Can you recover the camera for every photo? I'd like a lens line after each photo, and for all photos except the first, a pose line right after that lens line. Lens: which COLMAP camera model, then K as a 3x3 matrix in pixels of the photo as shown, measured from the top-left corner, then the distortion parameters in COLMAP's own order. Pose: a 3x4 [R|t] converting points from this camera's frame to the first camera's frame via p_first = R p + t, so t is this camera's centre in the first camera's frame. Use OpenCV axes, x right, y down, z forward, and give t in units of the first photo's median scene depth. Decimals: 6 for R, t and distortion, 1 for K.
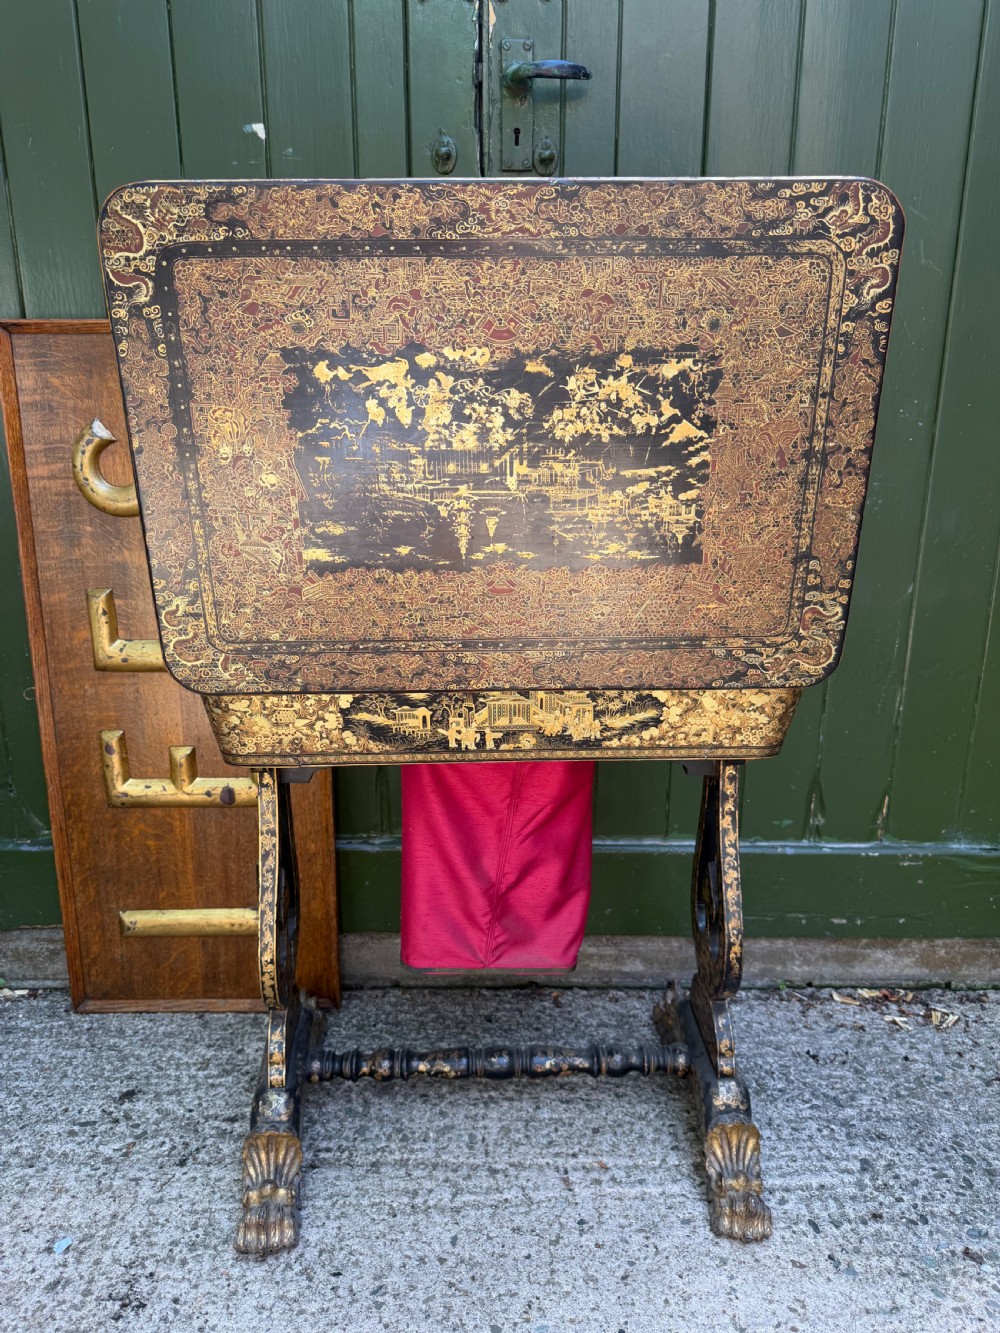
lens RADIAL K [[970.2, 0, 502.9], [0, 970.2, 660.9], [0, 0, 1]] dist [-0.014846, 0.001319]
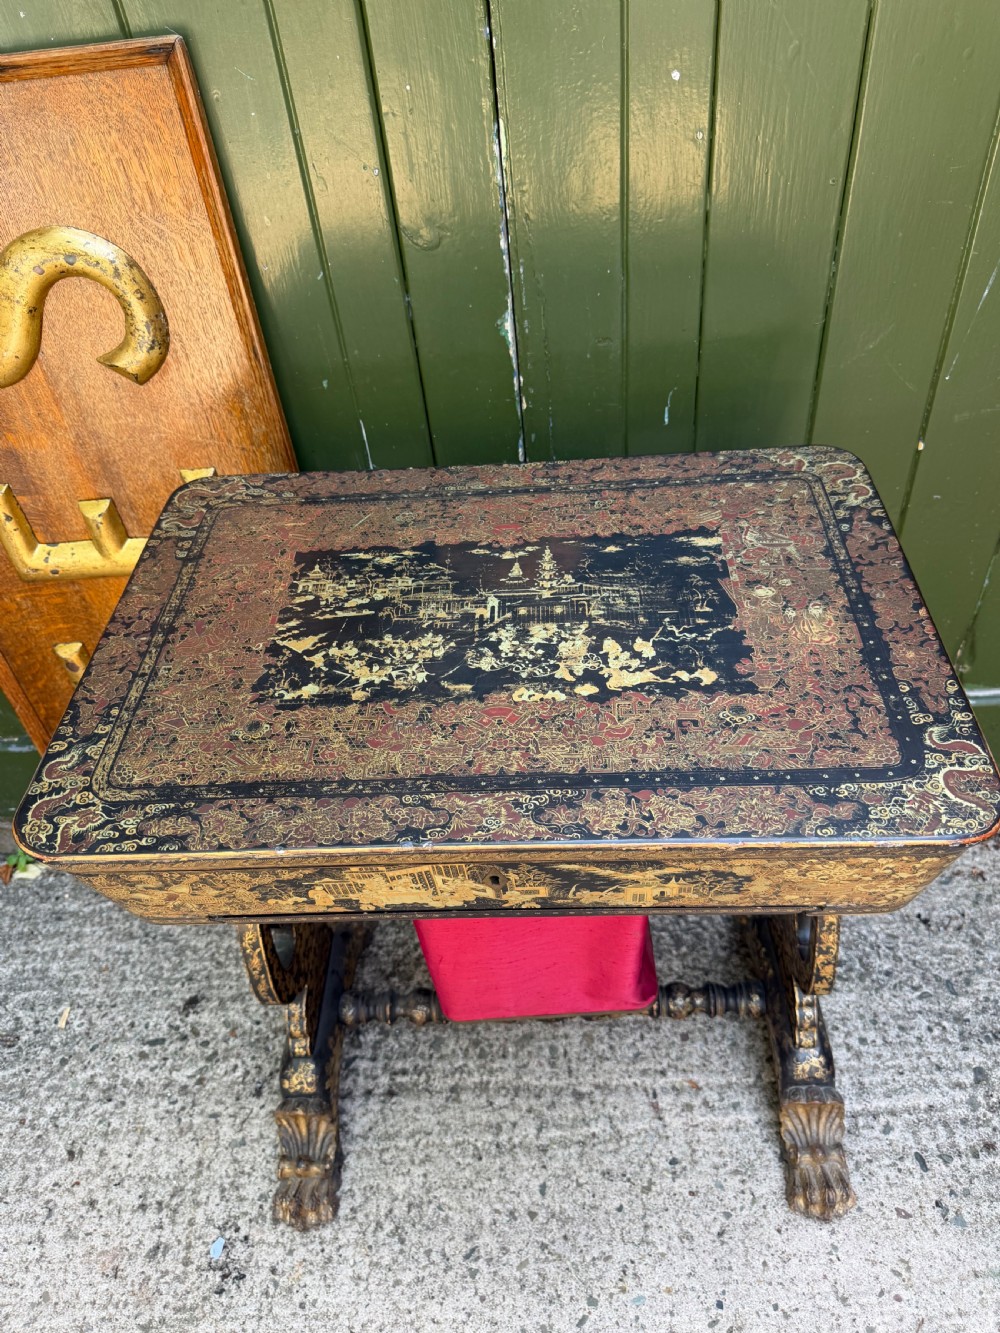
lens RADIAL K [[970.2, 0, 498.7], [0, 970.2, 671.9], [0, 0, 1]] dist [-0.014846, 0.001319]
pose [[0.995719, -0.057025, -0.072745, 0.005250], [0.084886, 0.875610, 0.475502, -0.298077], [0.036580, -0.479641, 0.876702, 0.357724]]
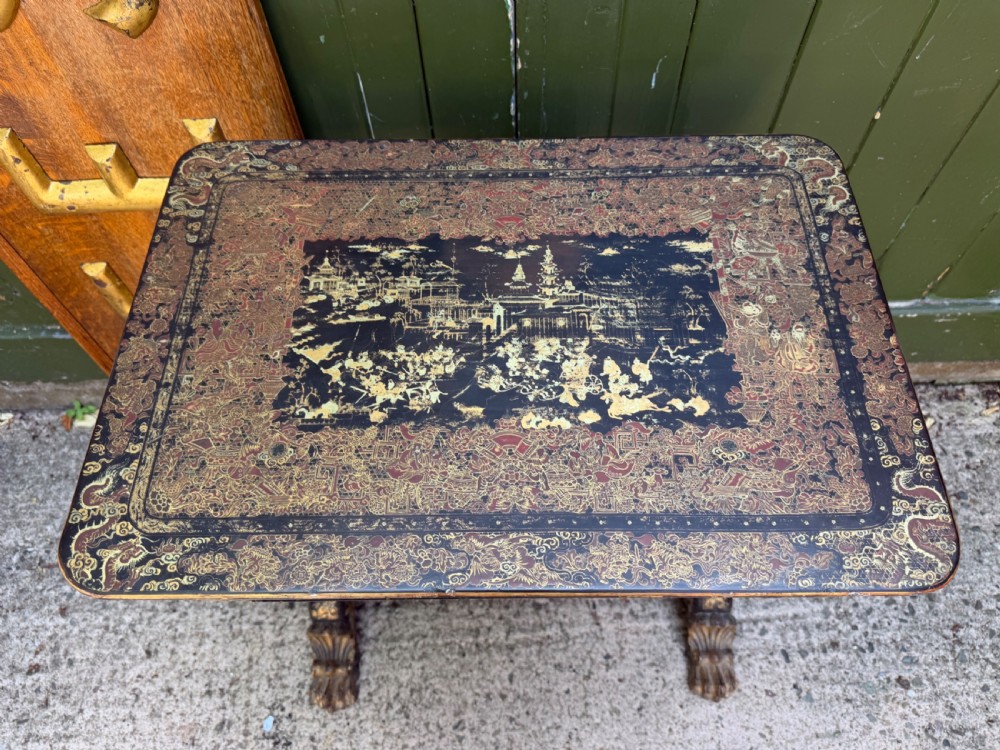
lens RADIAL K [[727.8, 0, 502.6], [0, 727.8, 378.8], [0, 0, 1]] dist [-0.014846, 0.001319]
pose [[0.999392, -0.031576, -0.014817, -0.031464], [0.032785, 0.705391, 0.708059, -0.358187], [-0.011907, -0.708114, 0.705997, 0.536323]]
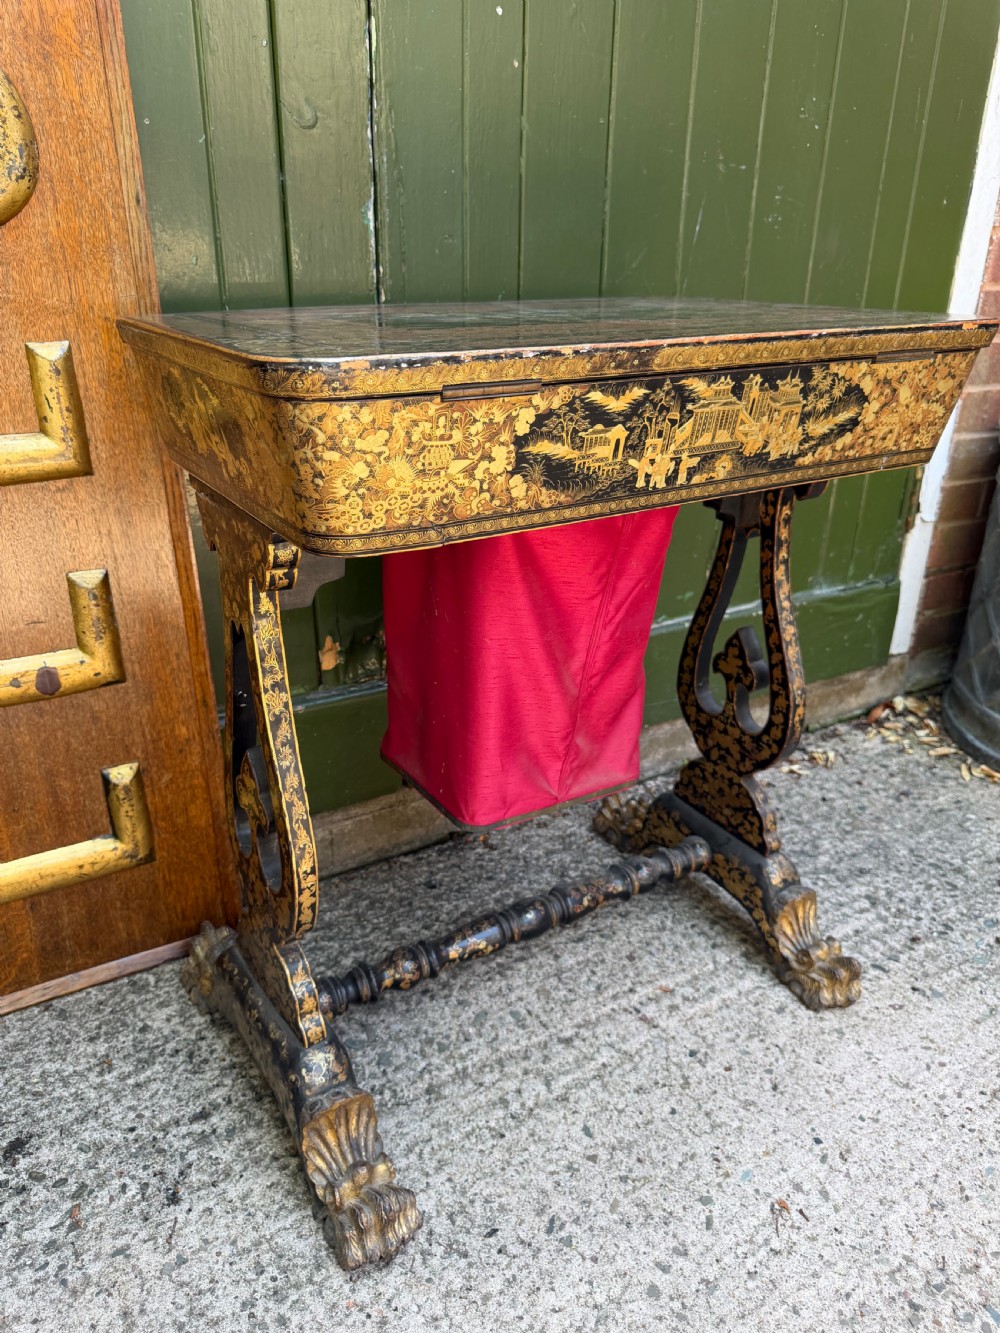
lens RADIAL K [[970.2, 0, 505.7], [0, 970.2, 669.4], [0, 0, 1]] dist [-0.014846, 0.001319]
pose [[0.865470, -0.191037, 0.463106, -0.375192], [0.121459, 0.976871, 0.175984, 0.065077], [-0.486014, -0.096060, 0.868656, 0.334018]]
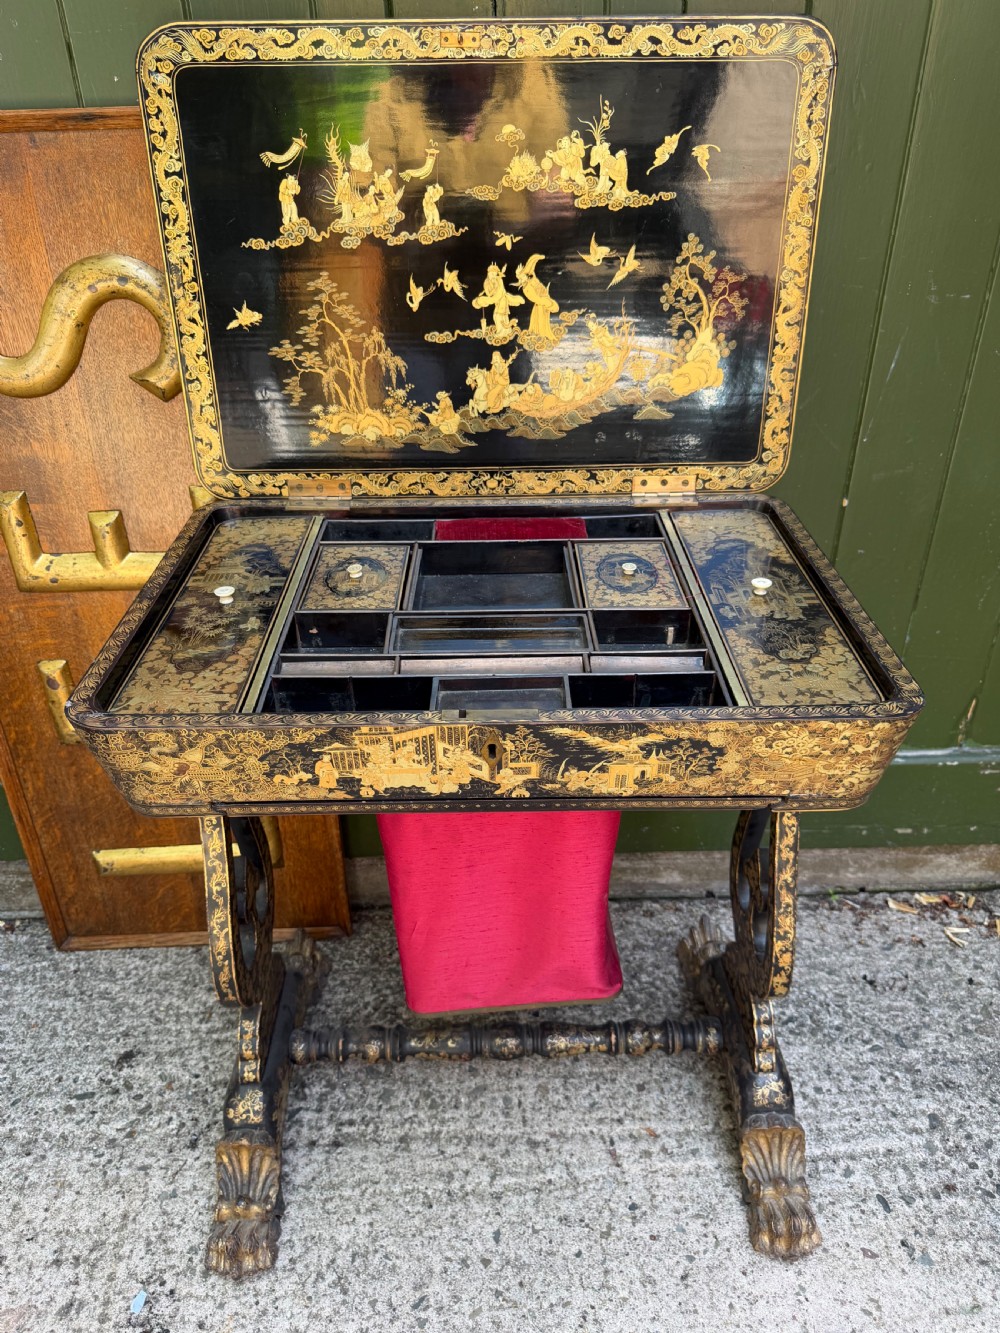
lens RADIAL K [[970.2, 0, 497.2], [0, 970.2, 671.1], [0, 0, 1]] dist [-0.014846, 0.001319]
pose [[0.999535, -0.028389, 0.011122, -0.041474], [0.024330, 0.962488, 0.270231, -0.154076], [-0.018376, -0.269835, 0.962731, 0.234402]]
